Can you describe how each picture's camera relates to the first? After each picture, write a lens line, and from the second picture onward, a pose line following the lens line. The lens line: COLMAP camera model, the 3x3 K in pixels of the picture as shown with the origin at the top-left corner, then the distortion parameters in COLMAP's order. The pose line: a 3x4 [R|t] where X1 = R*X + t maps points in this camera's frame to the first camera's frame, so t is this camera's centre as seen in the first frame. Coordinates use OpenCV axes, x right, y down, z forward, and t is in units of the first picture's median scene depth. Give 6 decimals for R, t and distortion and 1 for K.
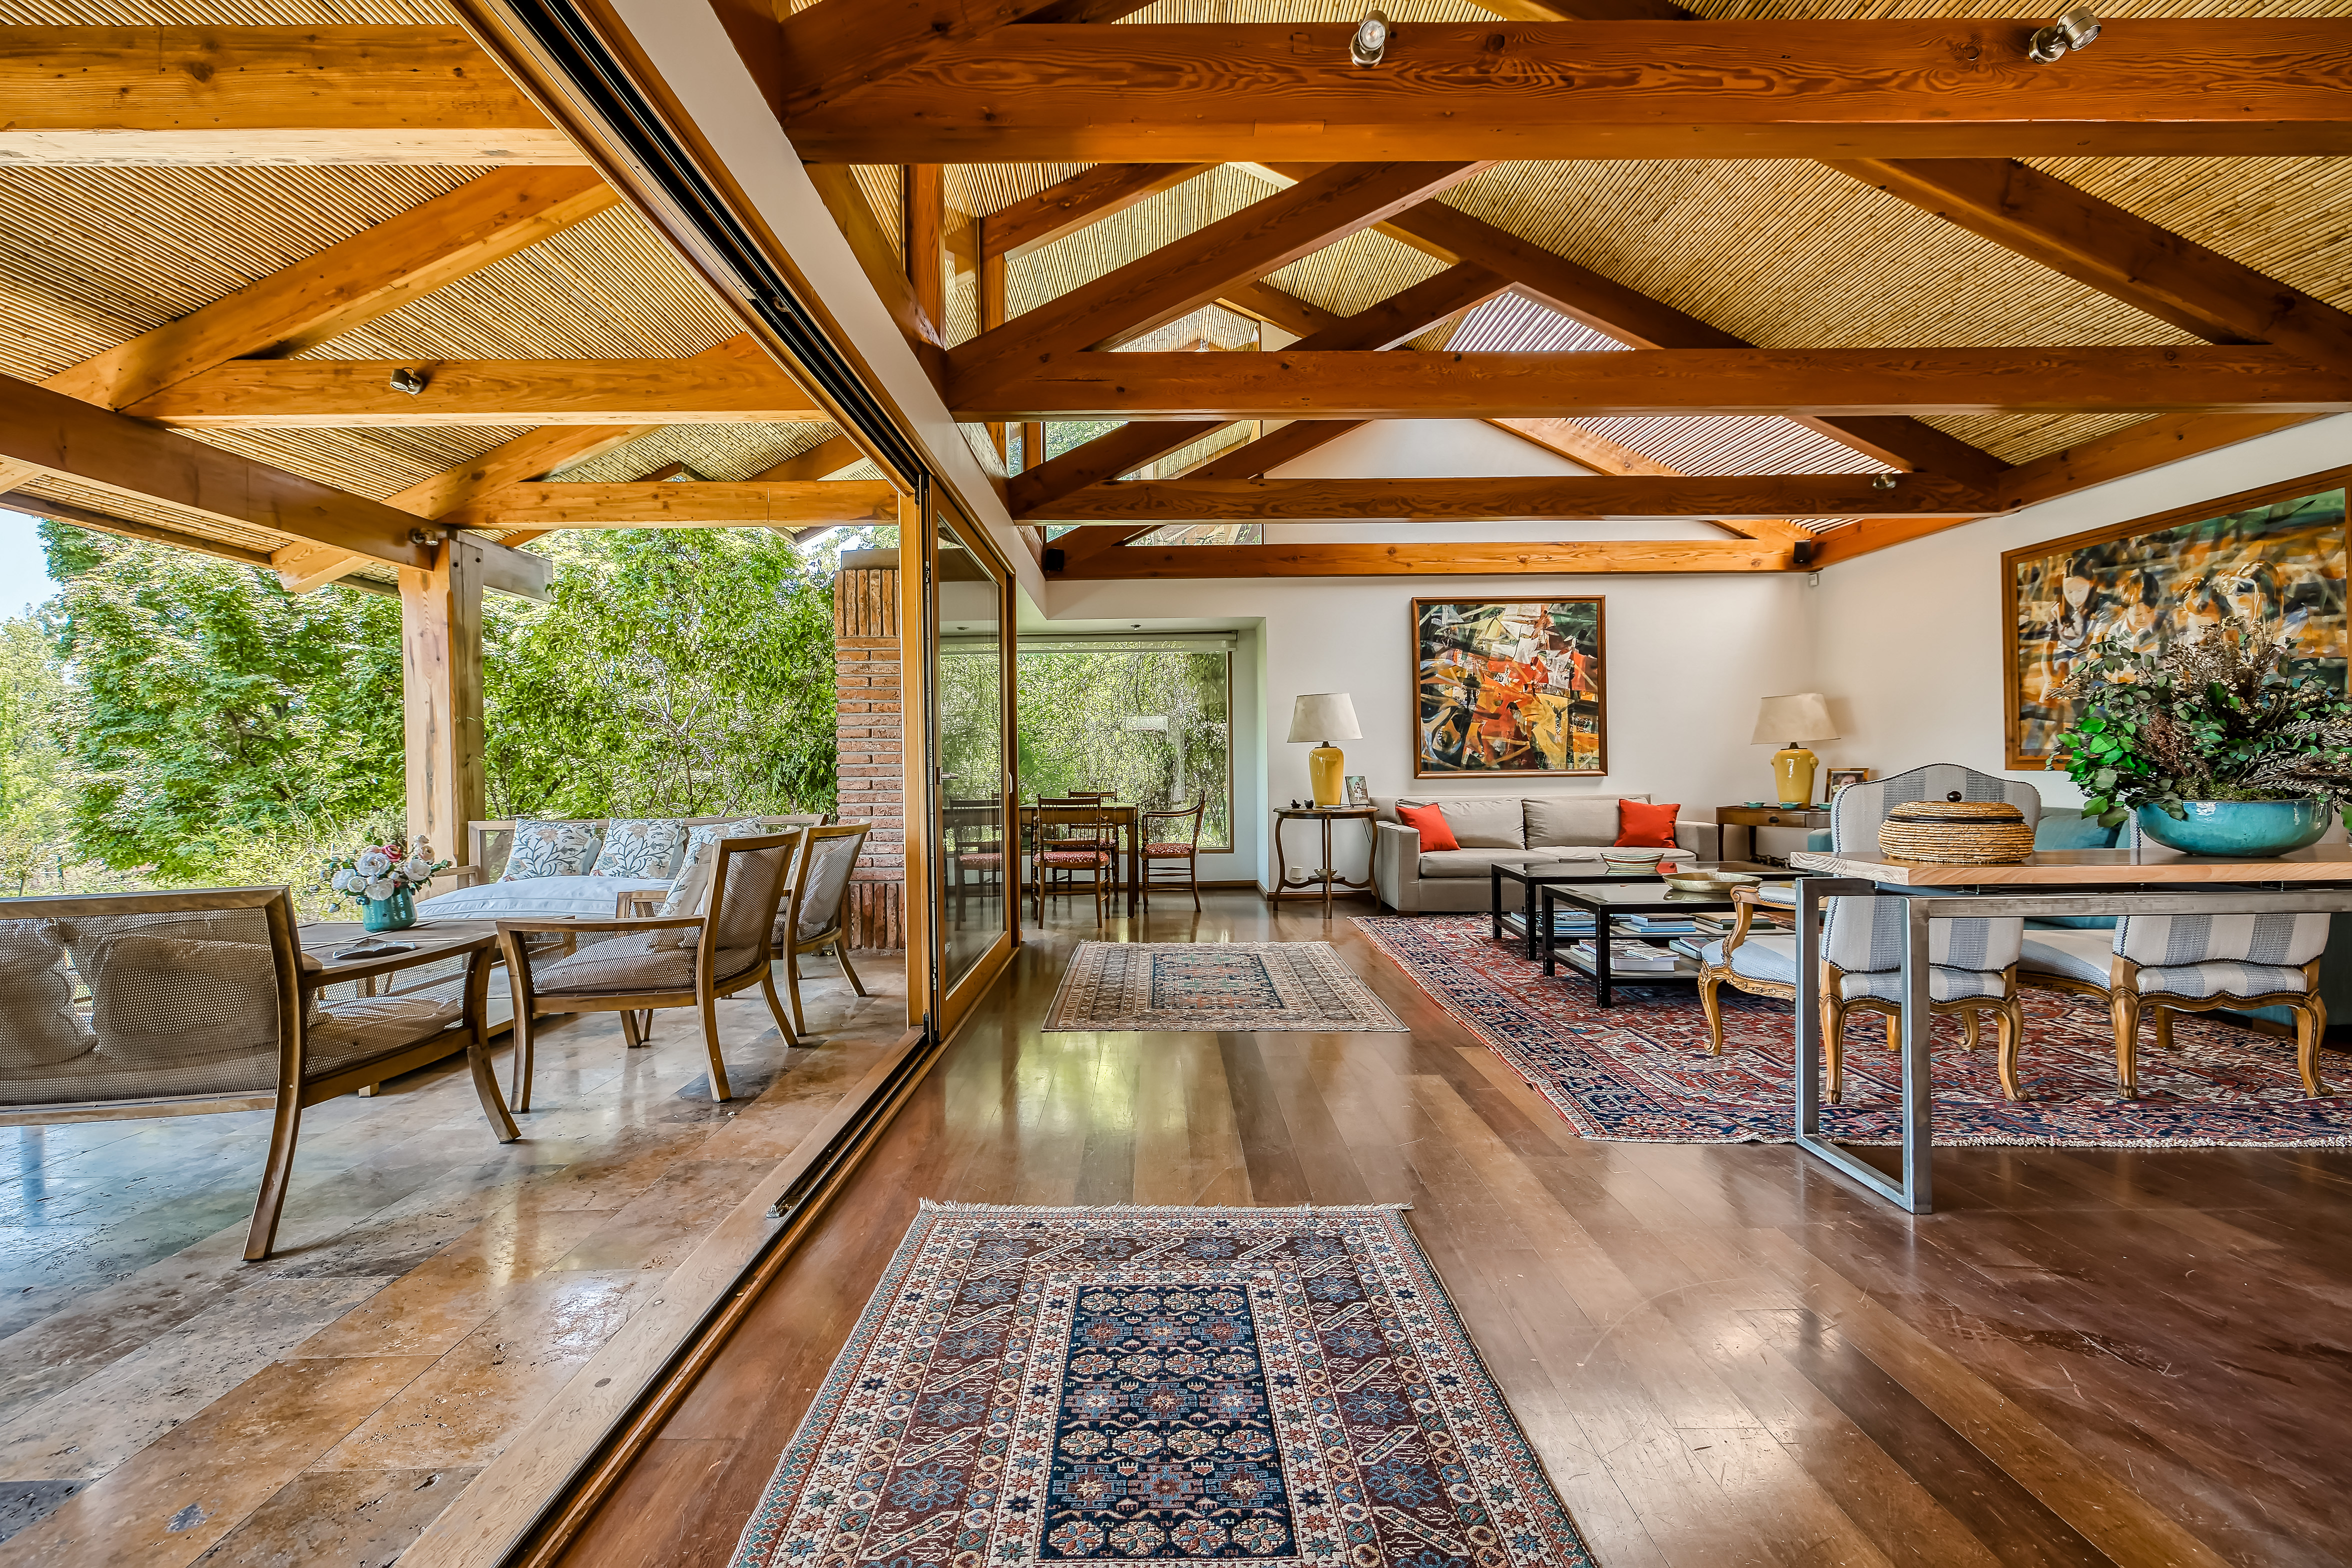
lens RADIAL K [[984.2, 0, 1164.7], [0, 984.2, 772.1], [0, 0, 1]] dist [-0.009167, 0.000043]
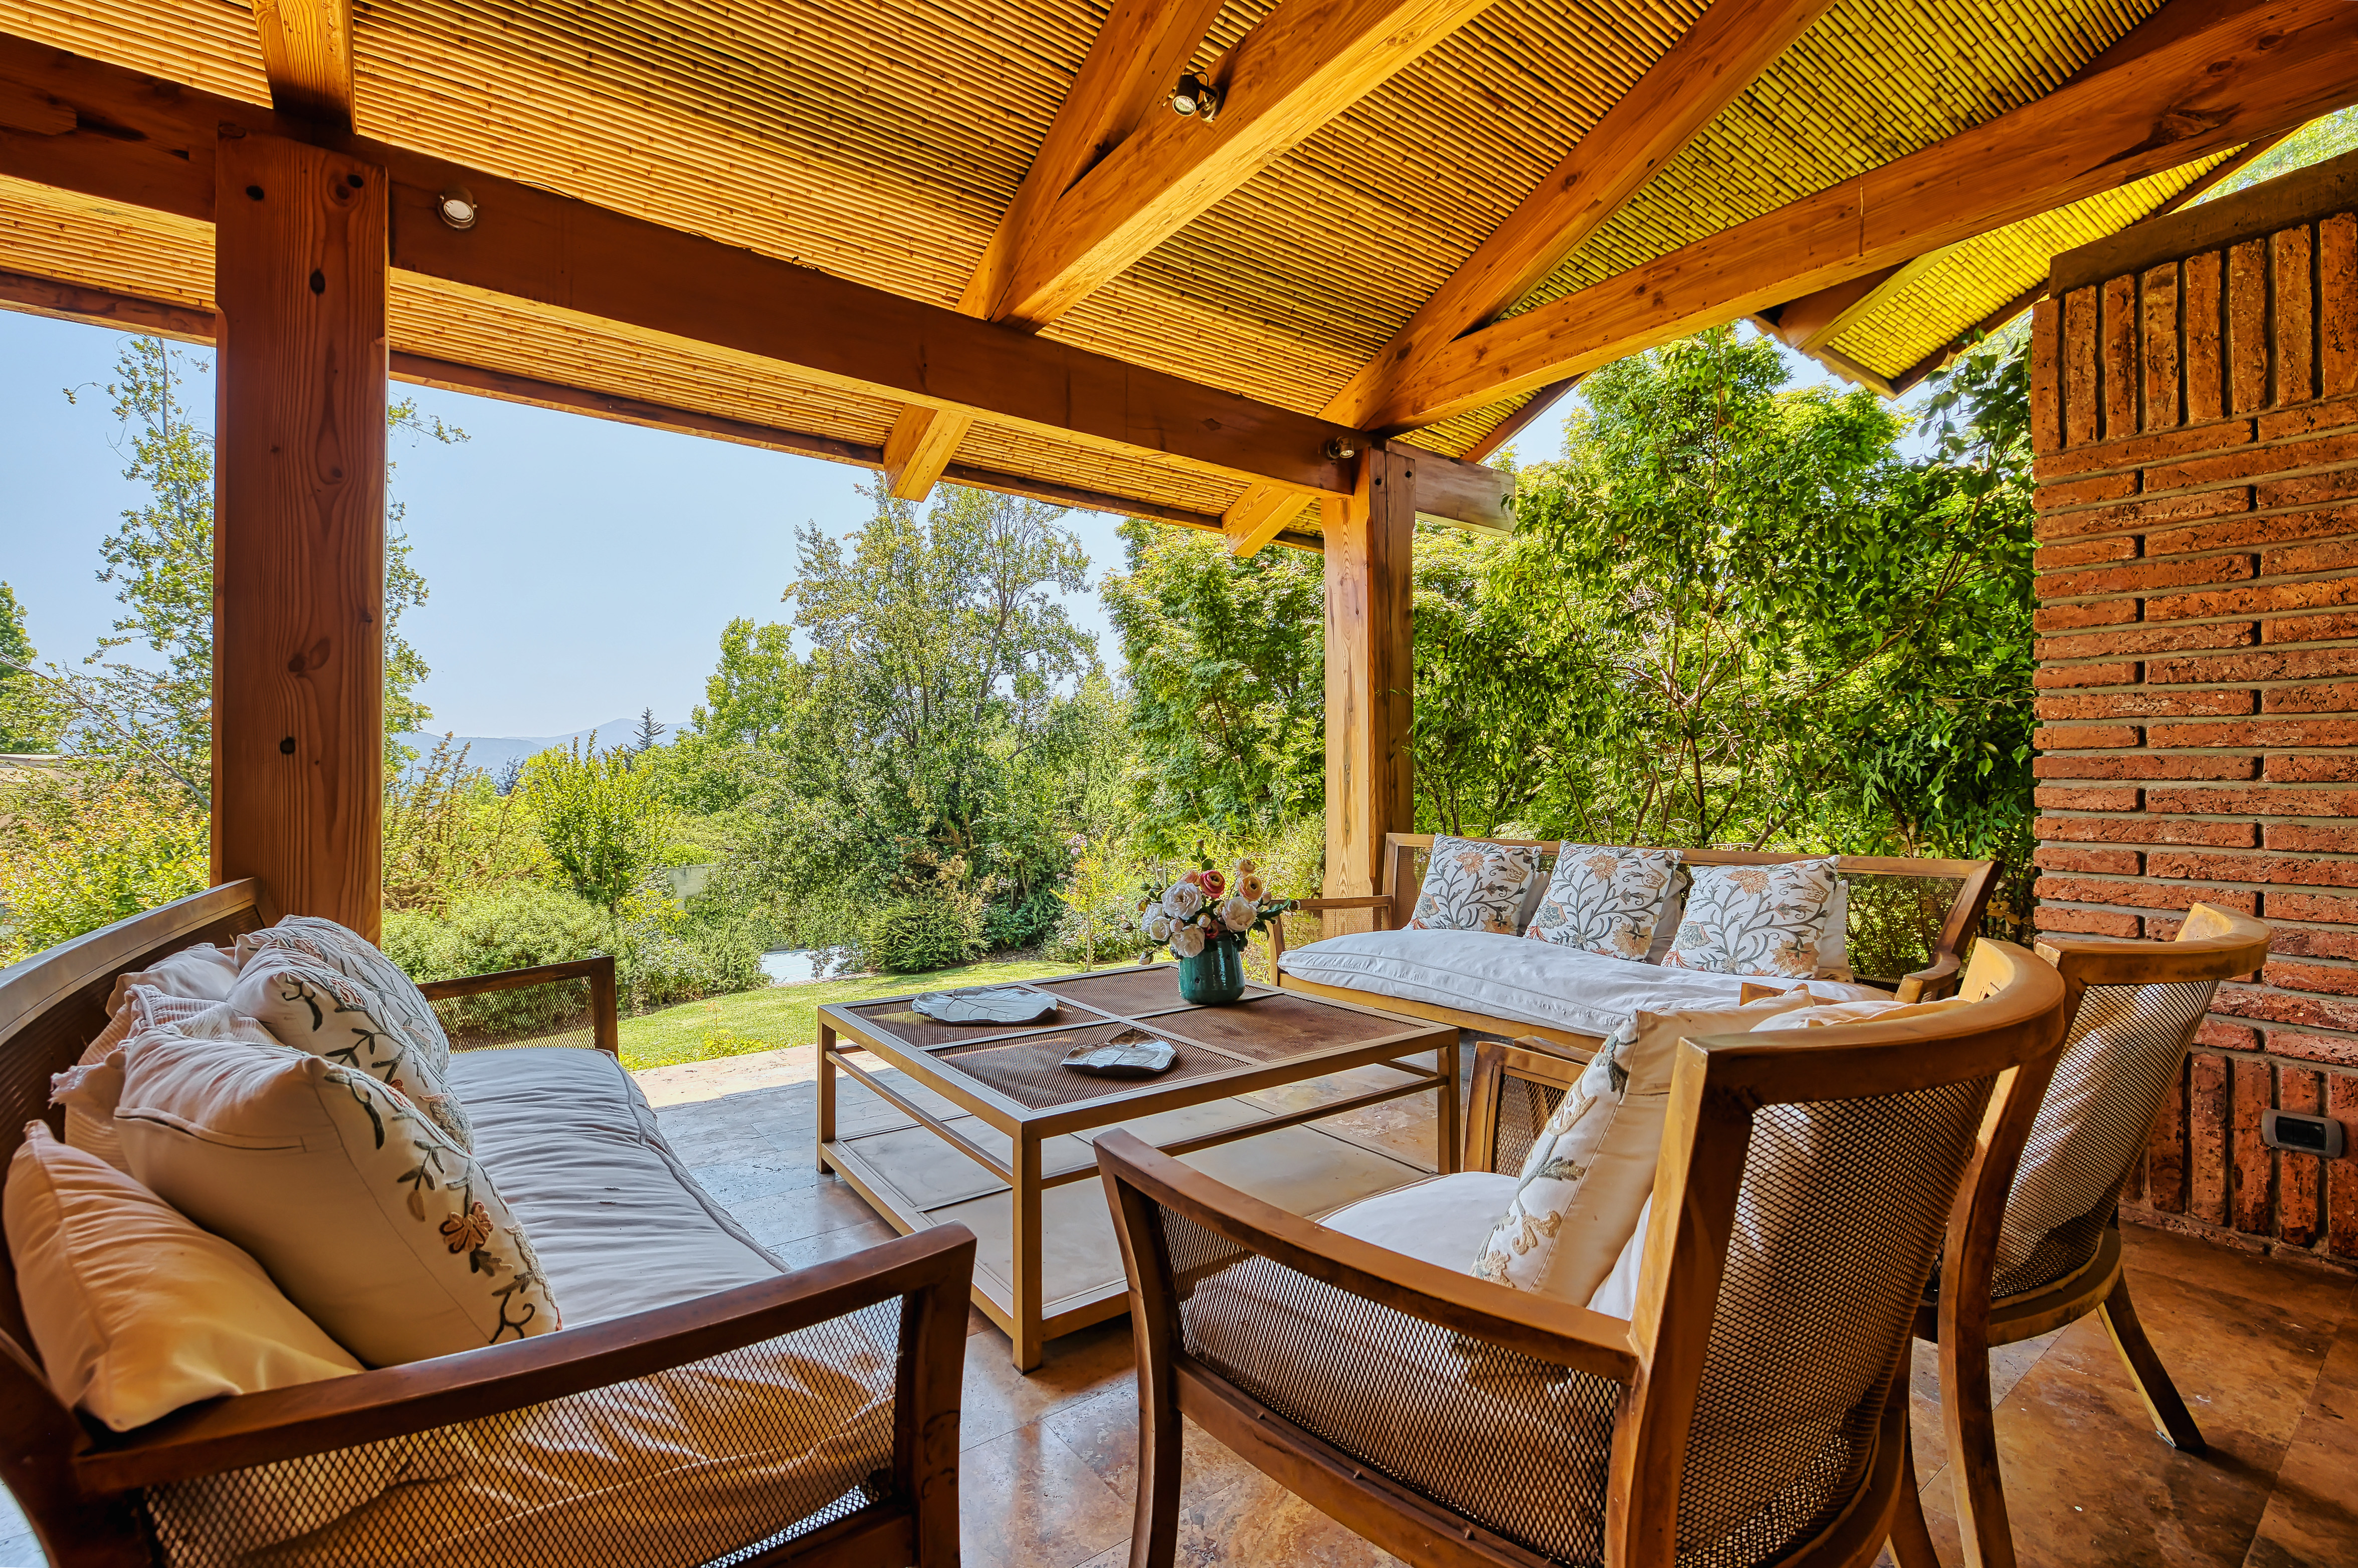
lens RADIAL K [[1024.7, 0, 1175.8], [0, 1024.7, 771.3], [0, 0, 1]] dist [-0.001791, 0.000474]
pose [[0.584420, 0.008303, -0.811409, -0.155414], [-0.014062, 0.999901, 0.000103, 0.005666], [0.811329, 0.011349, 0.584479, 0.355067]]
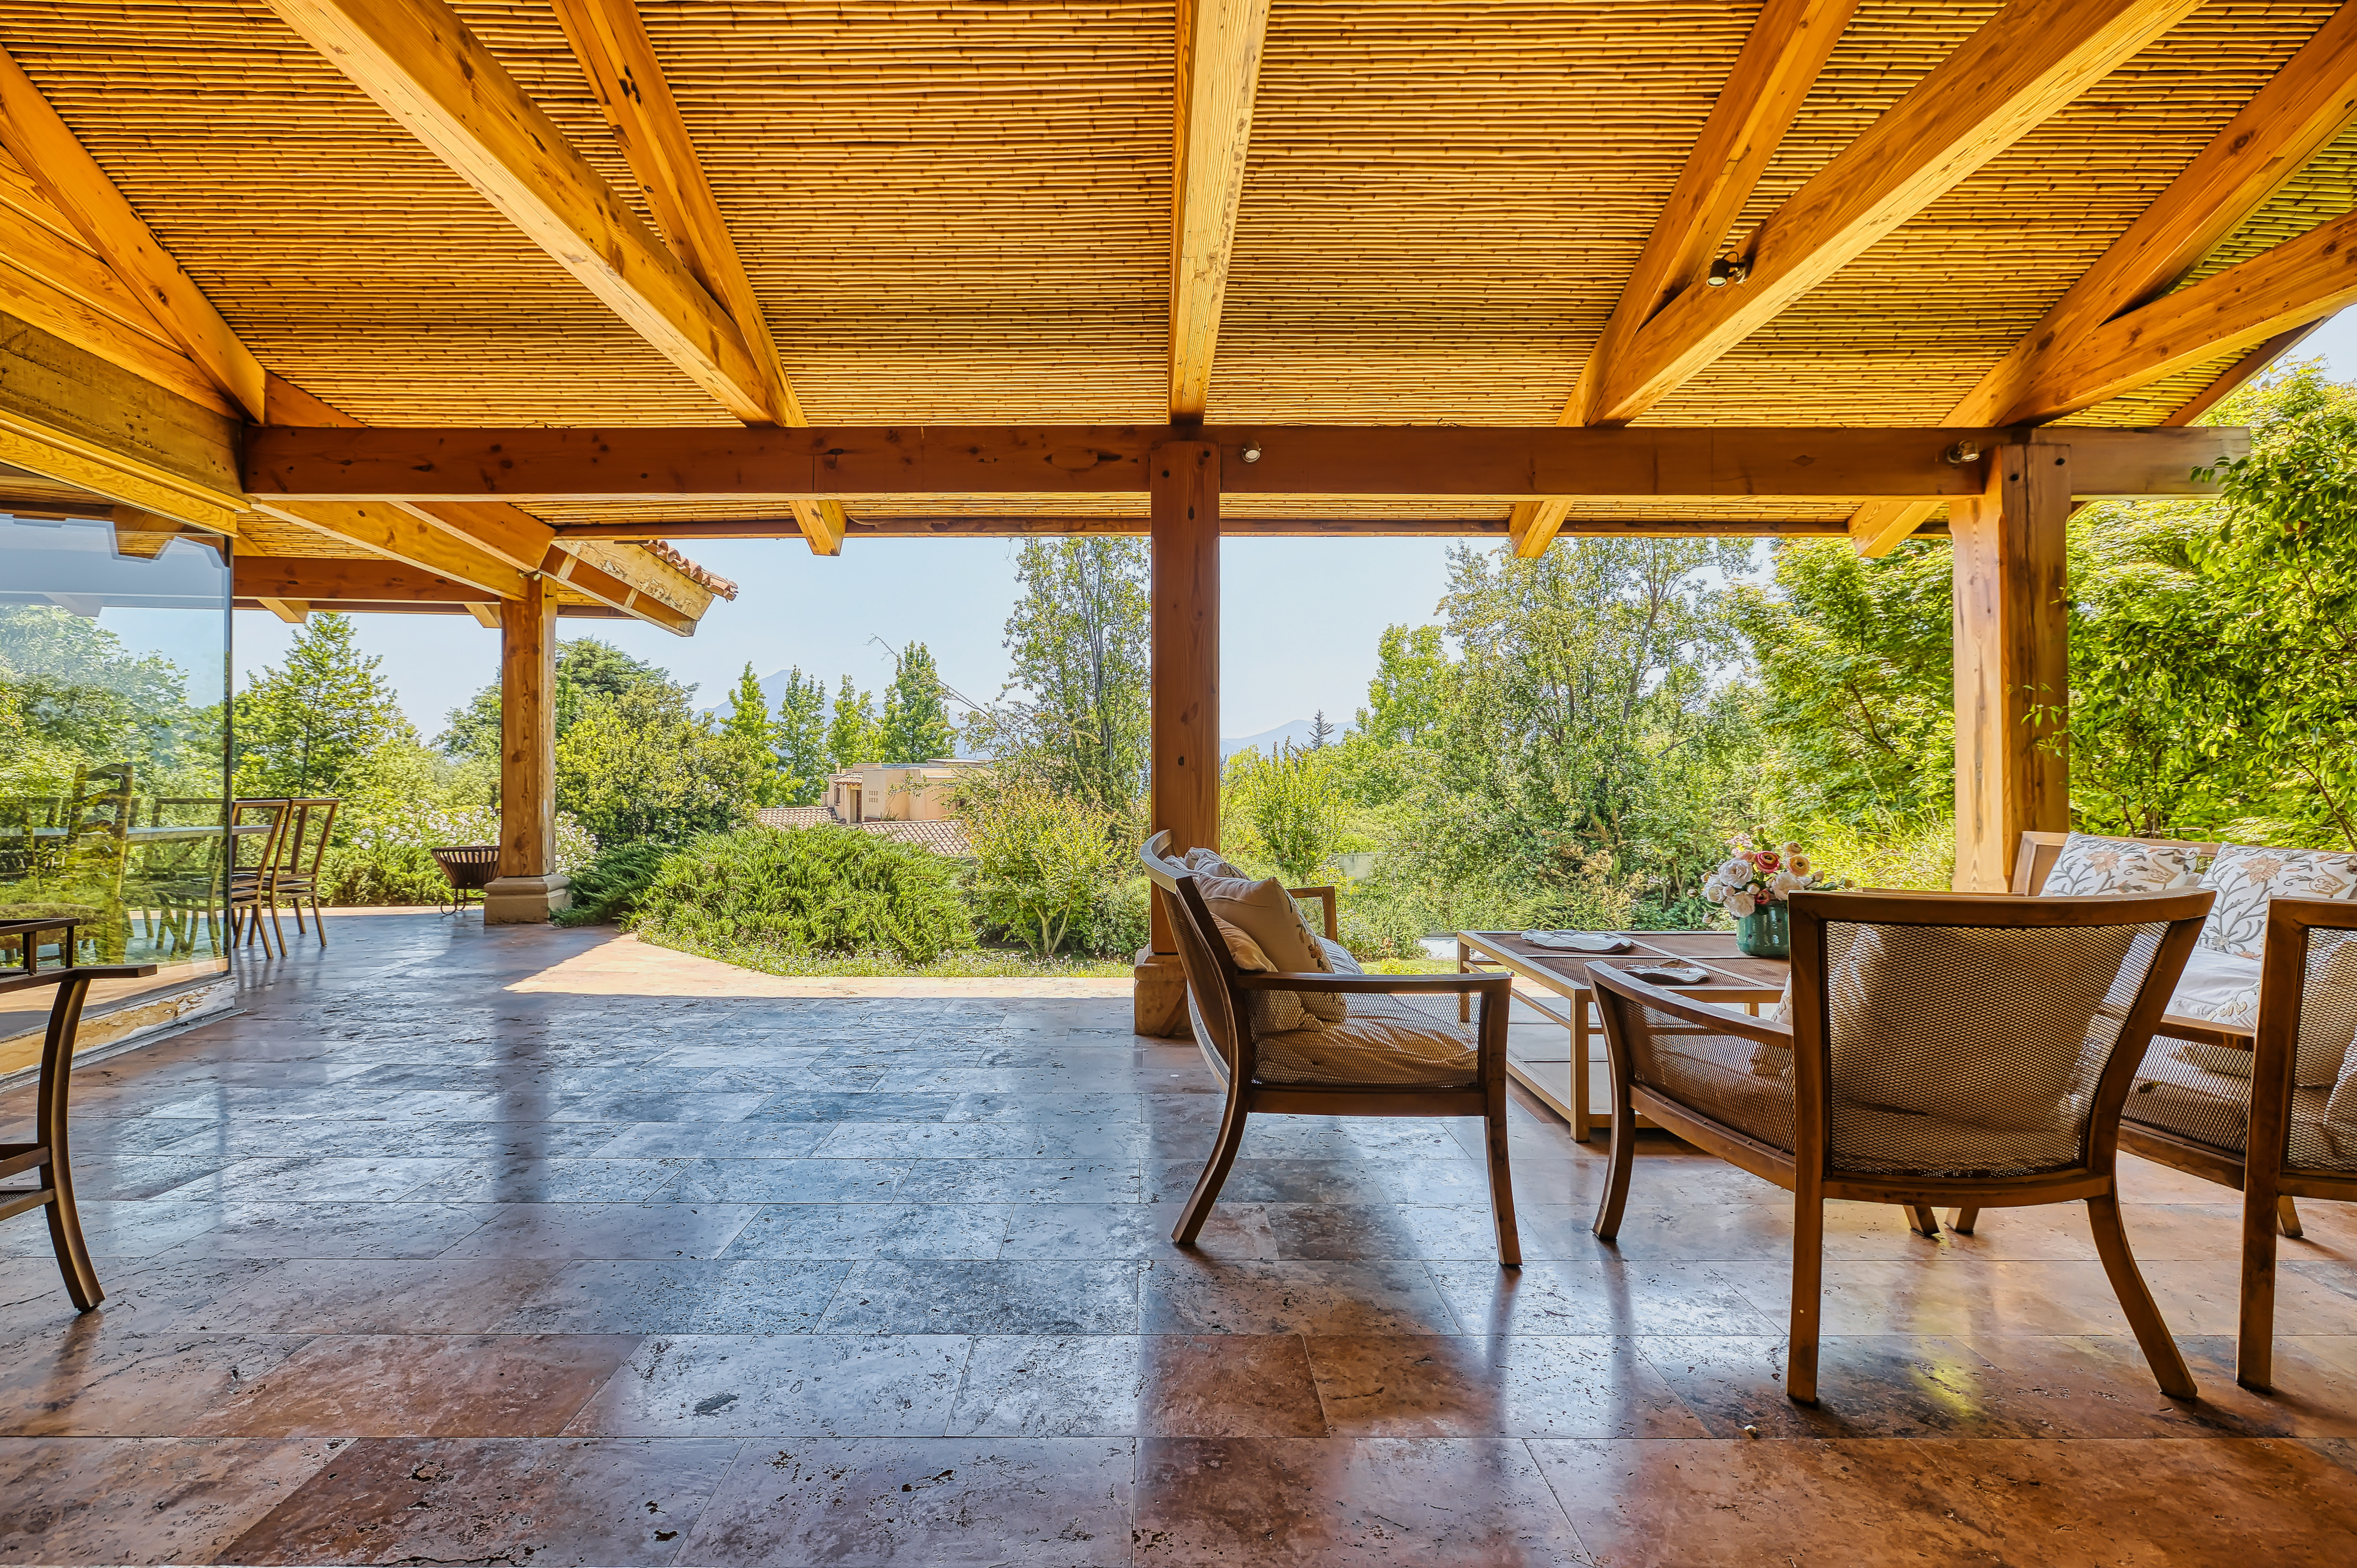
lens RADIAL K [[1024.3, 0, 1145.7], [0, 1024.3, 770.5], [0, 0, 1]] dist [-0.001791, 0.000474]
pose [[-0.019609, 0.009819, -0.999760, 0.040898], [-0.004642, 0.999940, 0.009912, 0.000922], [0.999797, 0.004835, -0.019562, 0.305512]]
